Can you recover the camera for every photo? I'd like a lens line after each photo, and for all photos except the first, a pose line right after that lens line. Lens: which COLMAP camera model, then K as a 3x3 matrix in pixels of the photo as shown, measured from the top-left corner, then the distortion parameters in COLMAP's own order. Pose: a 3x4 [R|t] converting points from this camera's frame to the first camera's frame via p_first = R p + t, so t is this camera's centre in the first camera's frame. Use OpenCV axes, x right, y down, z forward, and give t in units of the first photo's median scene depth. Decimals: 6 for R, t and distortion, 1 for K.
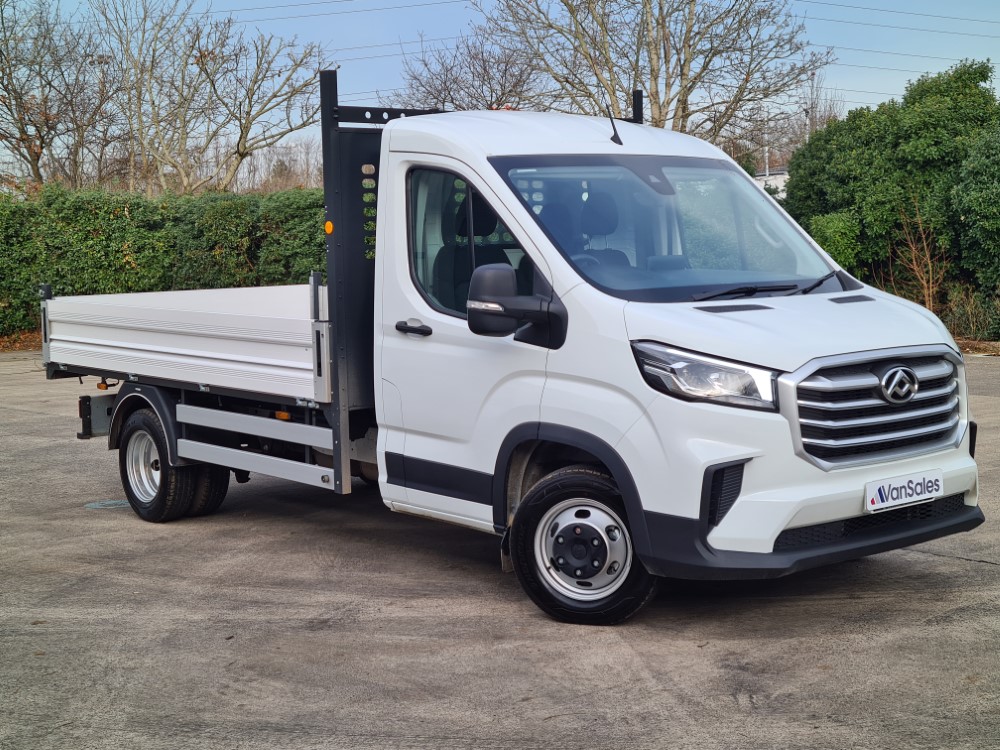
lens RADIAL K [[1524.3, 0, 549.6], [0, 1524.3, 371.2], [0, 0, 1]] dist [0.090596, 0.006405]
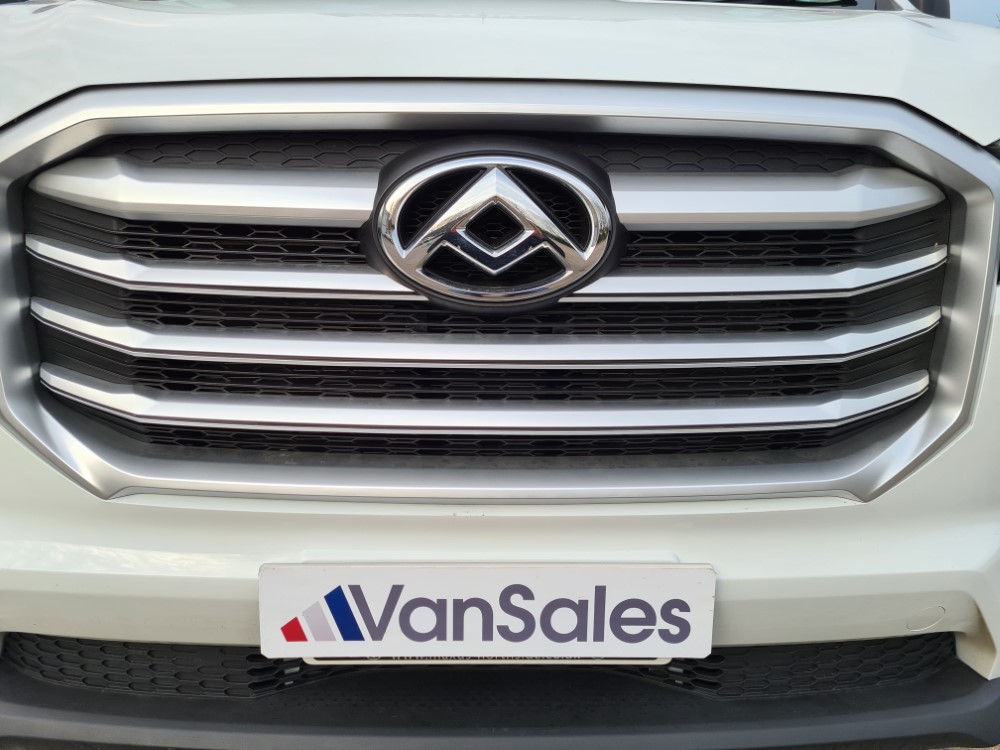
lens RADIAL K [[785.5, 0, 495.6], [0, 785.5, 371.1], [0, 0, 1]] dist [0.072656, -0.057610]
pose [[0.766313, 0.193495, -0.612637, 0.275501], [-0.089930, 0.976487, 0.195925, 0.005492], [0.636142, -0.095045, 0.765695, 0.789312]]
